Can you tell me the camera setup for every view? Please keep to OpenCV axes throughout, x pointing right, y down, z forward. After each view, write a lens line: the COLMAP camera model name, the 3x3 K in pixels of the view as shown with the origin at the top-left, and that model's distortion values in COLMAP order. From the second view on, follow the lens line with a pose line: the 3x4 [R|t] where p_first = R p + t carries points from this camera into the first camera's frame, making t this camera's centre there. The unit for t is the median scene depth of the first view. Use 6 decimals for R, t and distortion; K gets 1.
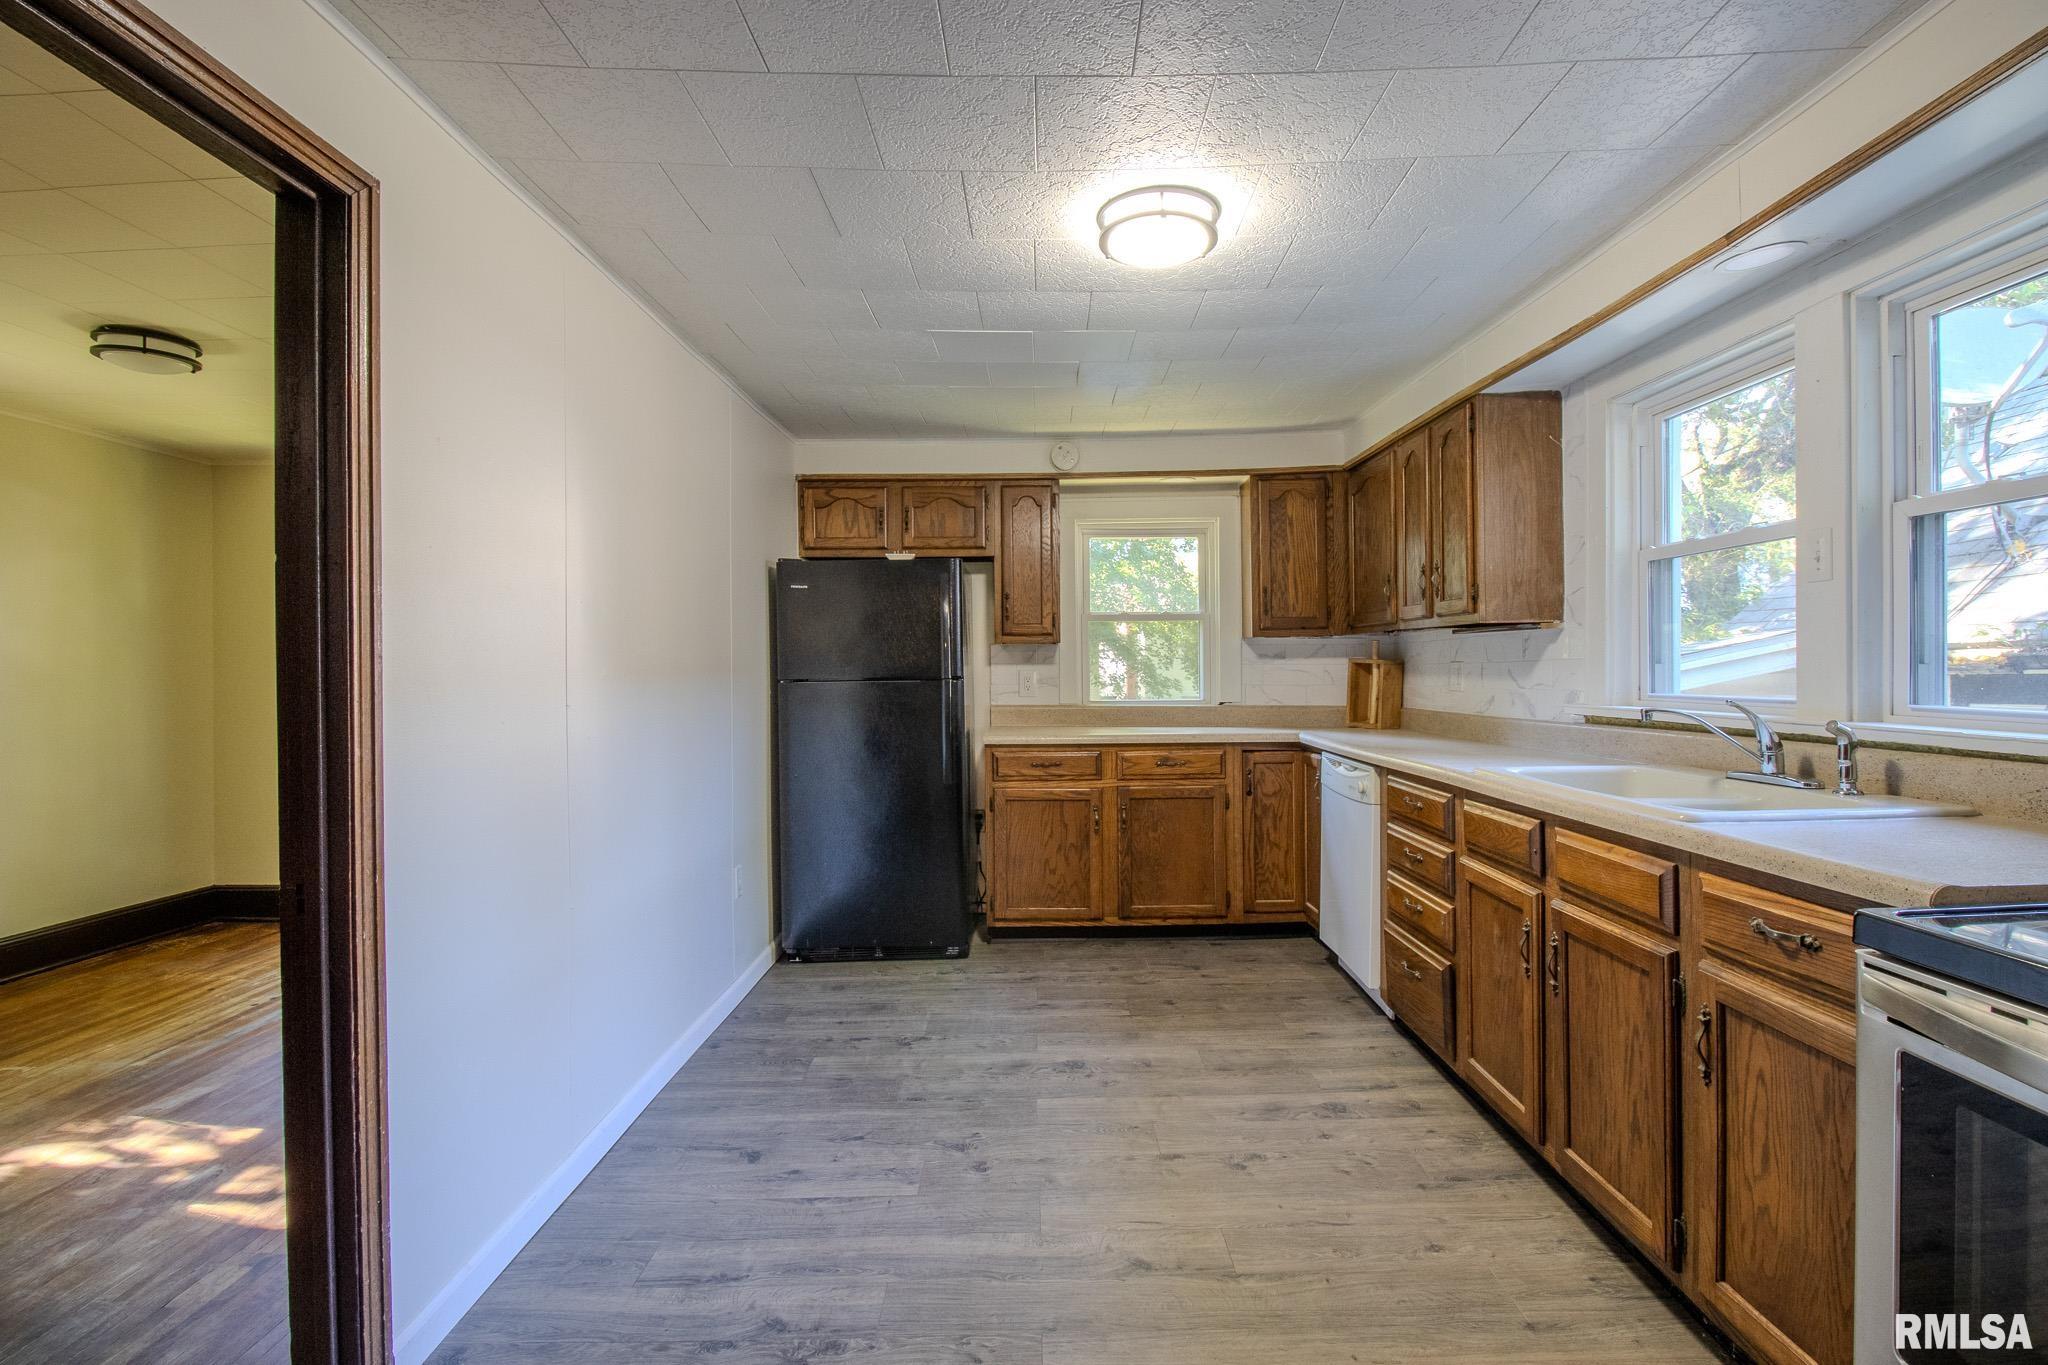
lens RADIAL K [[952.0, 0, 1037.2], [0, 952.0, 673.0], [0, 0, 1]] dist [-0.006600, -0.006708]
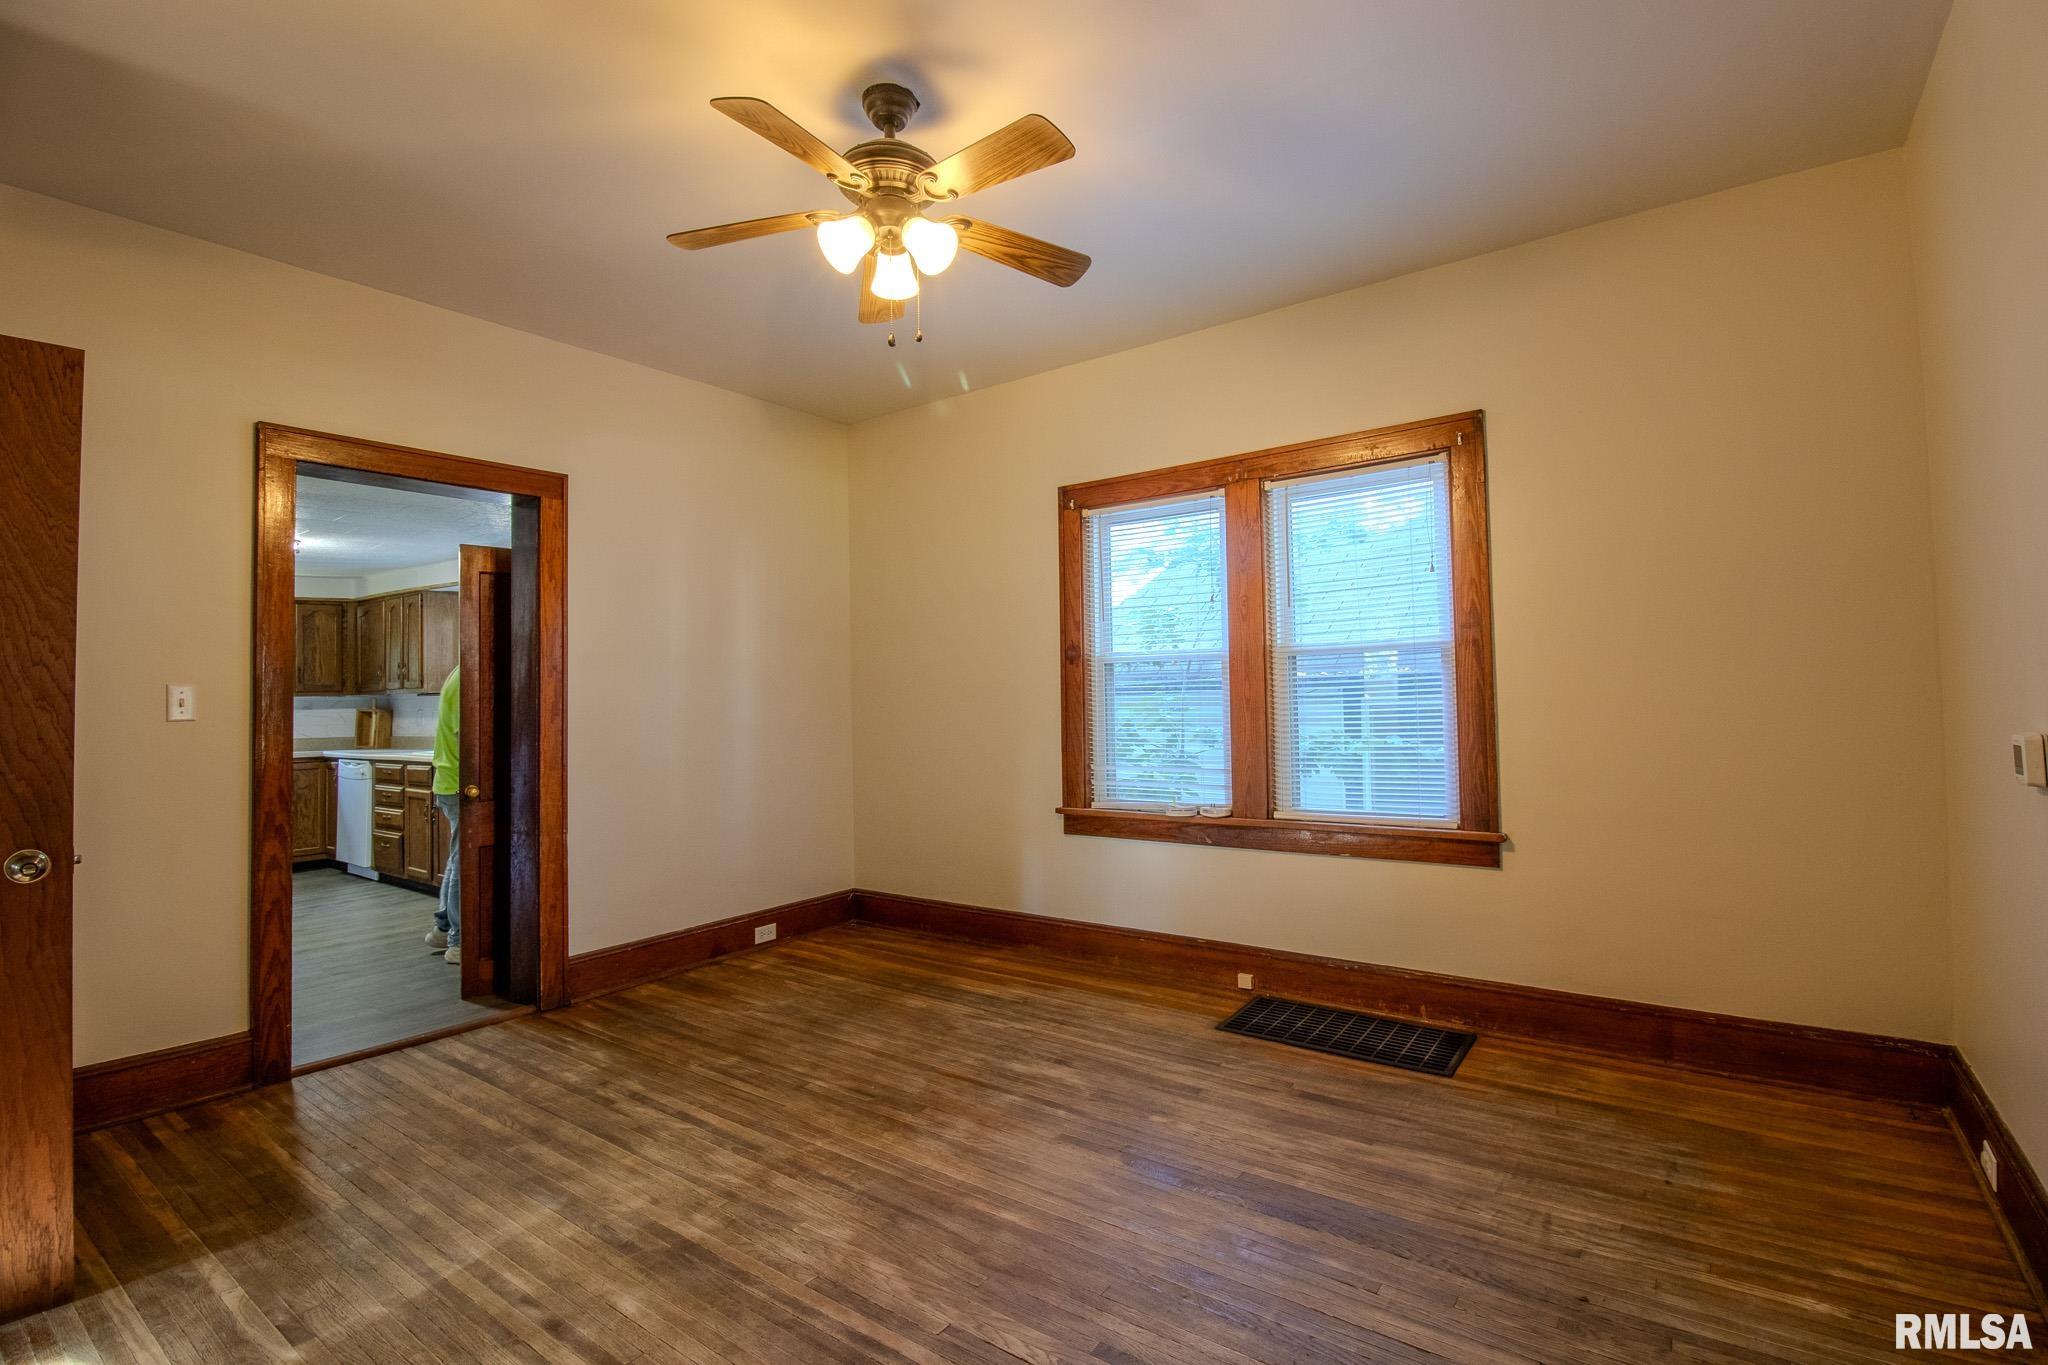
lens RADIAL K [[952.0, 0, 1041.9], [0, 952.0, 667.7], [0, 0, 1]] dist [-0.006600, -0.006708]
pose [[0.590168, 0.024802, 0.806899, -0.399939], [0.017355, 0.998907, -0.043397, 0.008186], [-0.807094, 0.039615, 0.589093, -1.247797]]
